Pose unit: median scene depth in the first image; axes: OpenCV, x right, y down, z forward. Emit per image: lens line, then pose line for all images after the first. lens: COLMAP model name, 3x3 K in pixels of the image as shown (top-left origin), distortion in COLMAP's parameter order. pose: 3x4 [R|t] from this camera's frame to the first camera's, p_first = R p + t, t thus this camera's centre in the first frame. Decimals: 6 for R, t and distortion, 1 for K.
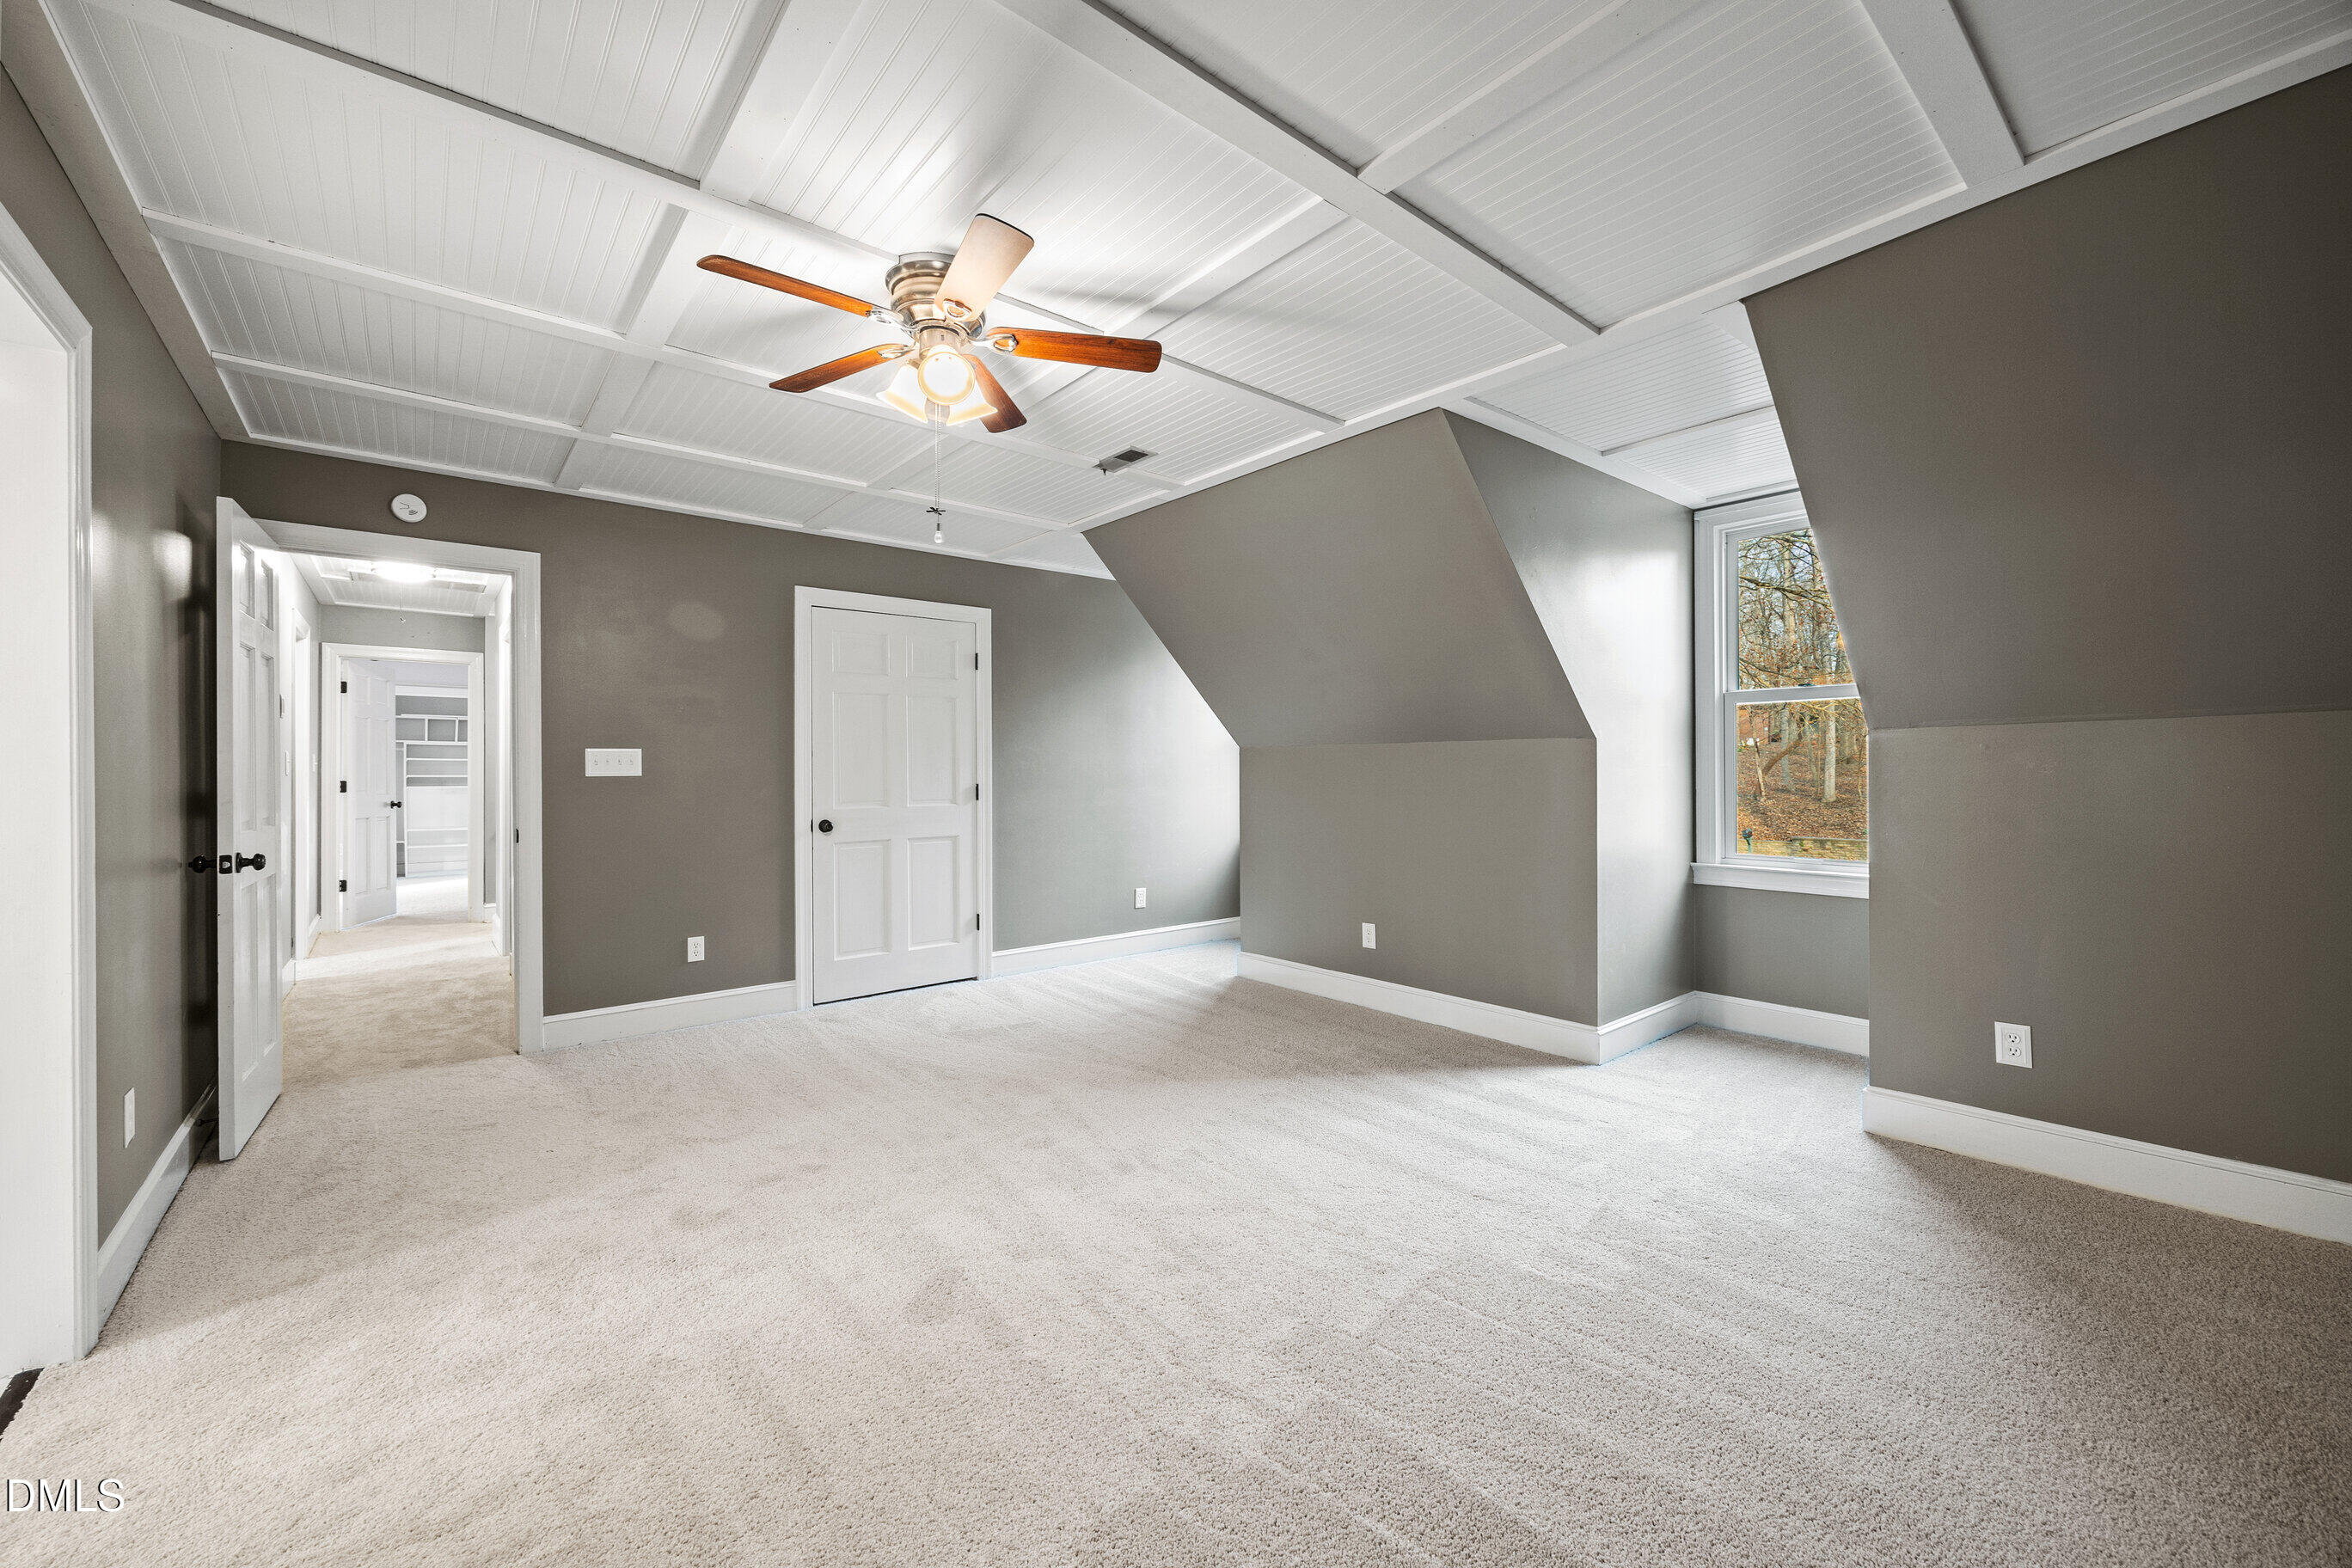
lens RADIAL K [[922.3, 0, 1184.9], [0, 922.3, 749.7], [0, 0, 1]] dist [0.000739, -0.000011]
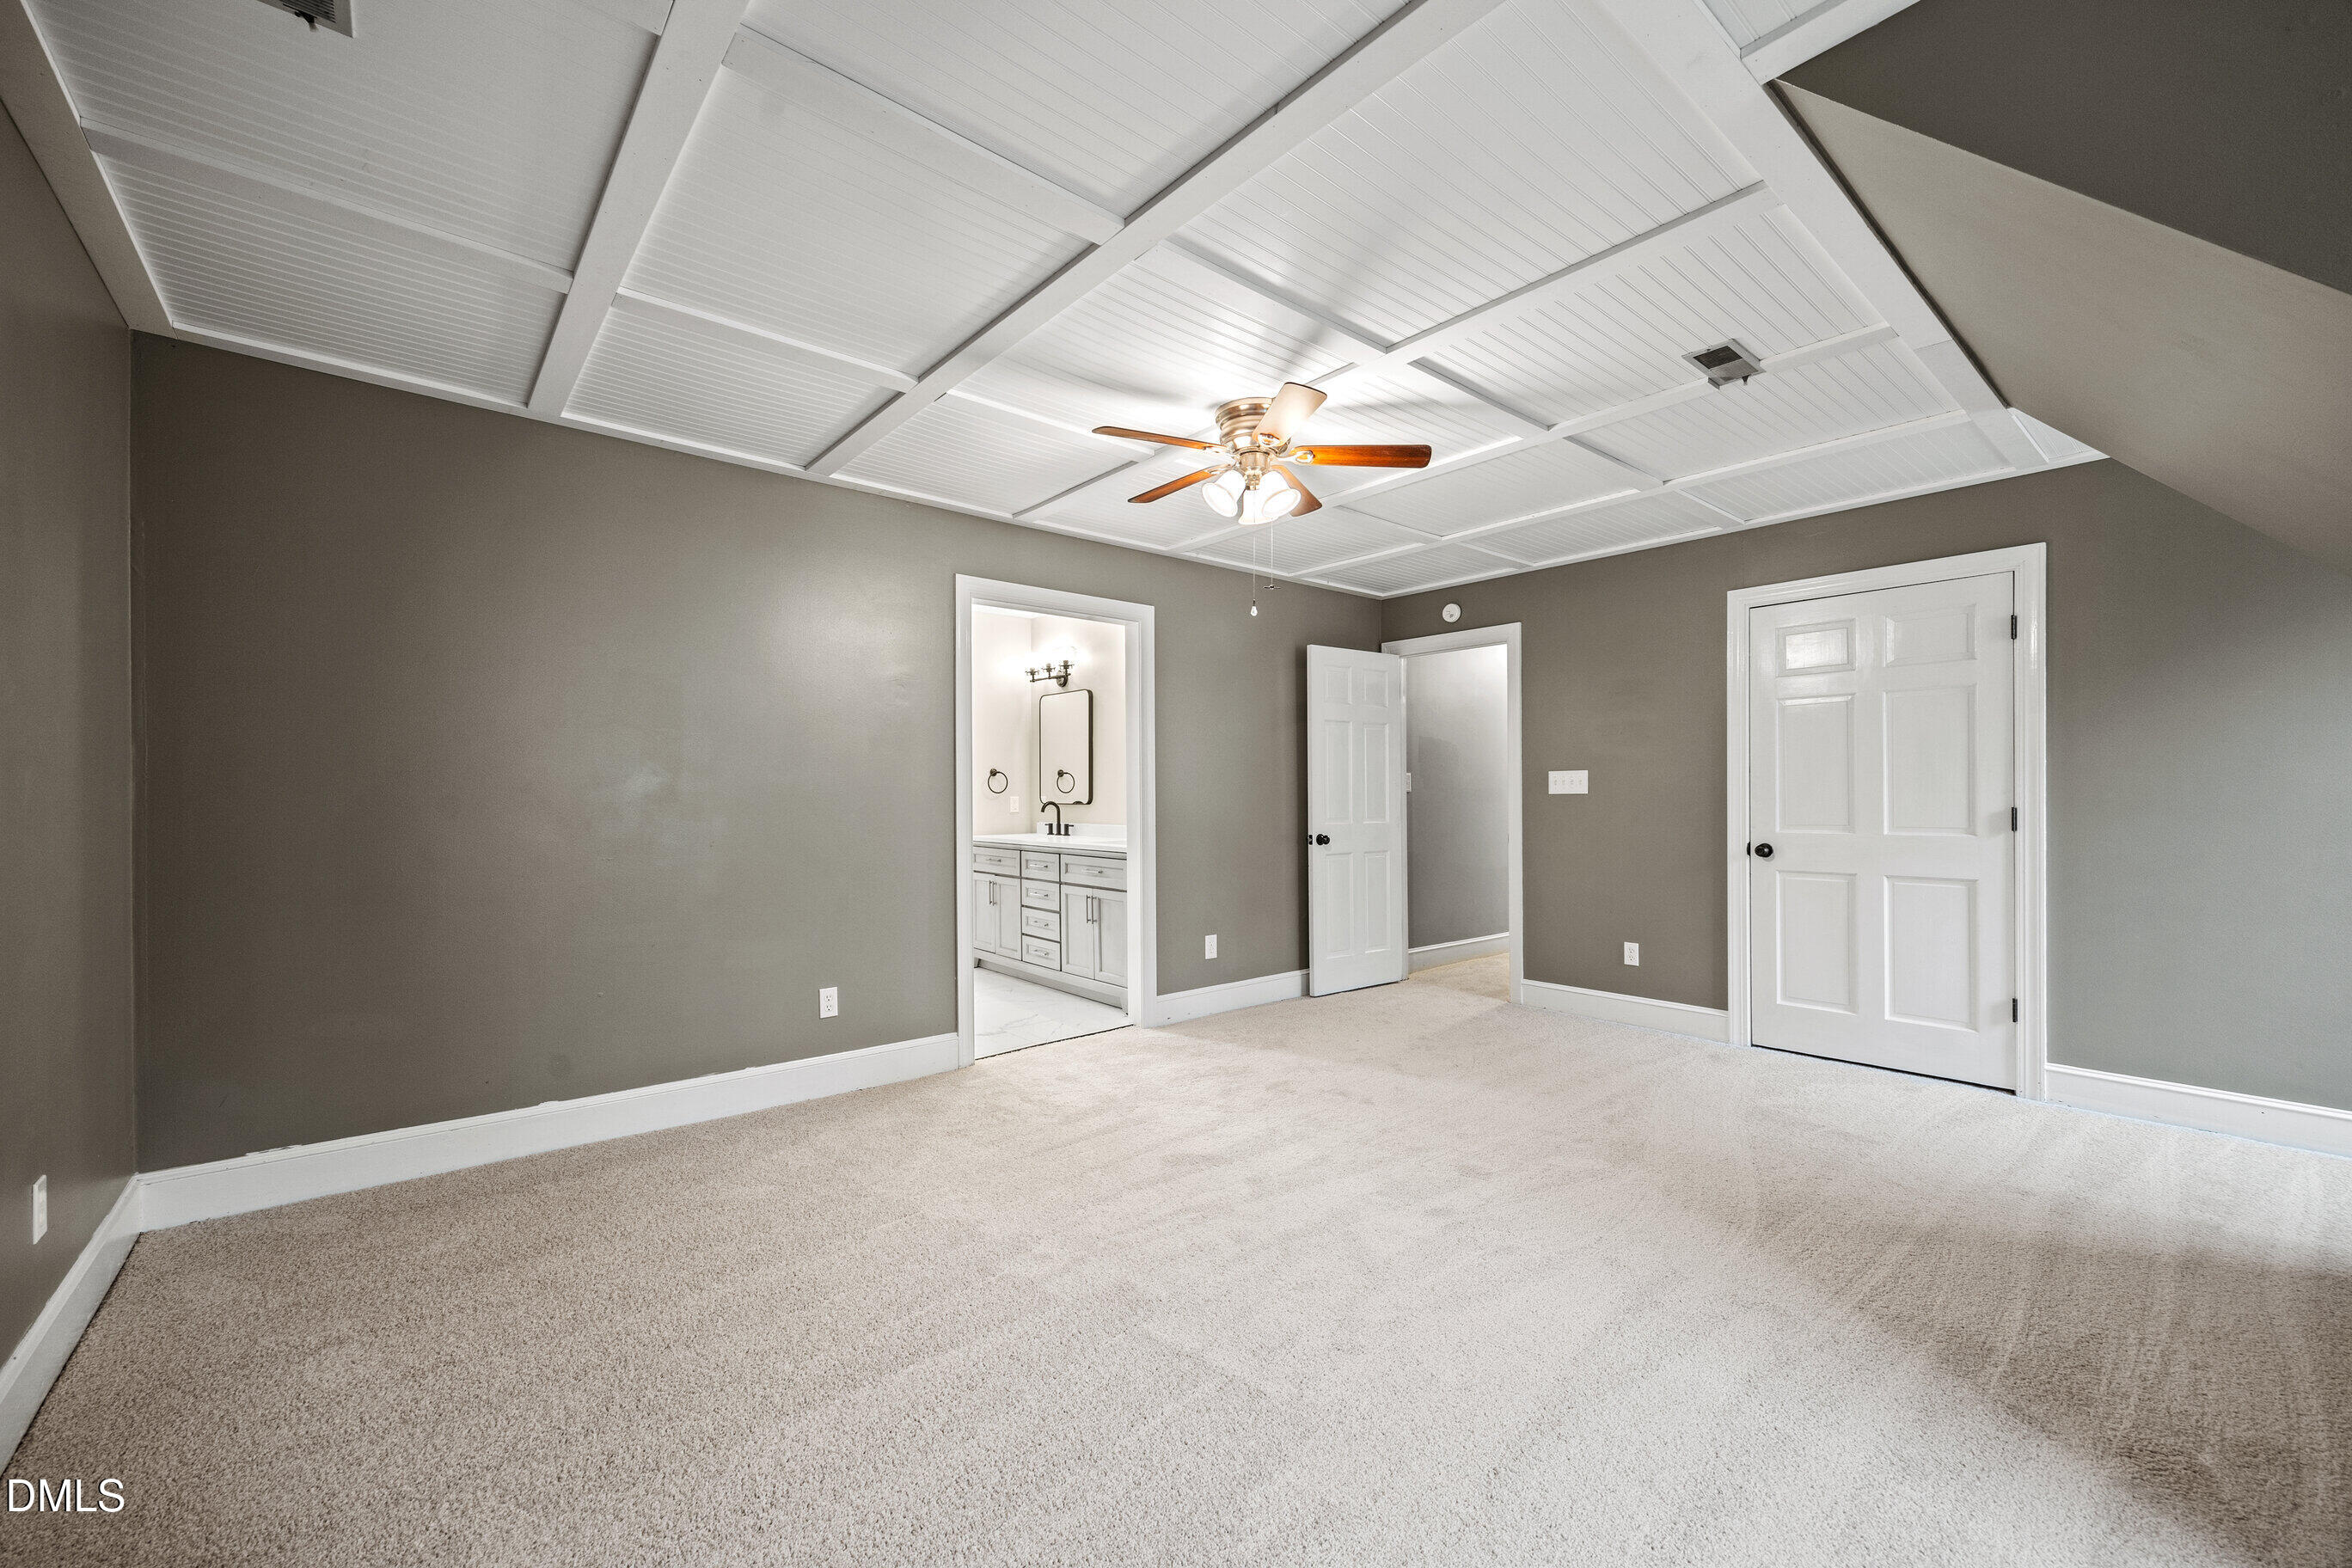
lens RADIAL K [[926.4, 0, 1176.0], [0, 926.4, 784.0], [0, 0, 1]] dist [-0.002352, -0.000155]
pose [[0.006494, -0.006055, -0.999961, 0.661074], [0.027358, 0.999608, -0.005875, 0.010253], [0.999605, -0.027319, 0.006657, 0.553560]]
